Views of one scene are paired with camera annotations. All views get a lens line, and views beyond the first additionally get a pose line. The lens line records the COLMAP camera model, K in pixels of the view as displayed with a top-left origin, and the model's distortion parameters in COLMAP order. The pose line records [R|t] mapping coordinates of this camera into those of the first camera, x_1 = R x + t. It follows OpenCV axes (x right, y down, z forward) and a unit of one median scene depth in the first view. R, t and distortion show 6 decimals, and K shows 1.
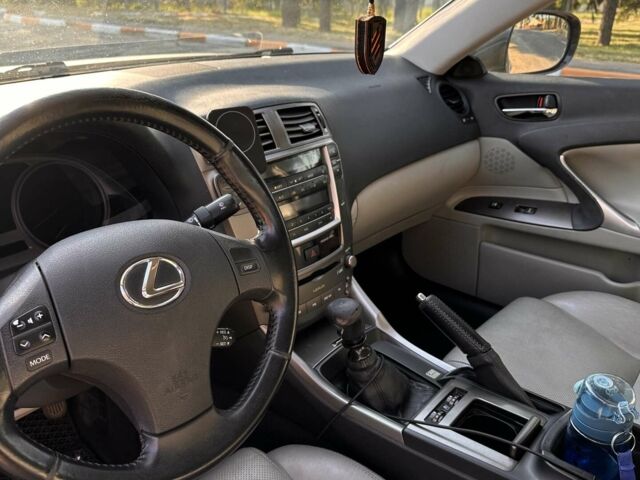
lens RADIAL K [[601.2, 0, 320.0], [0, 601.2, 240.0], [0, 0, 1]] dist [0.008385, 0.006027]
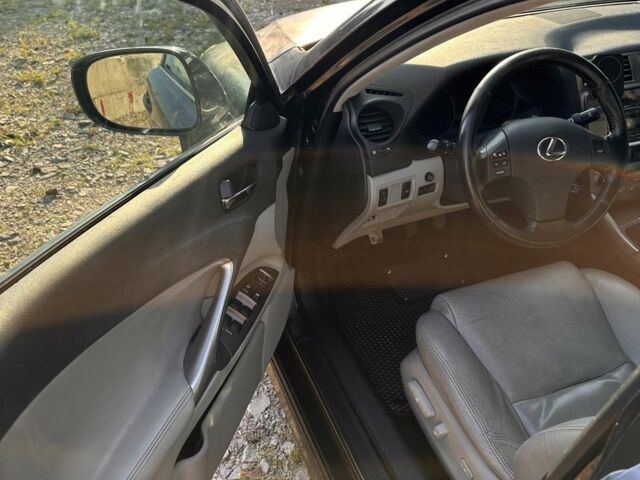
lens RADIAL K [[601.2, 0, 320.0], [0, 601.2, 240.0], [0, 0, 1]] dist [0.008385, 0.006027]
pose [[0.865519, 0.238158, -0.440633, 0.014057], [-0.155506, 0.964022, 0.215590, 0.037950], [0.476124, -0.118076, 0.871415, -0.923603]]
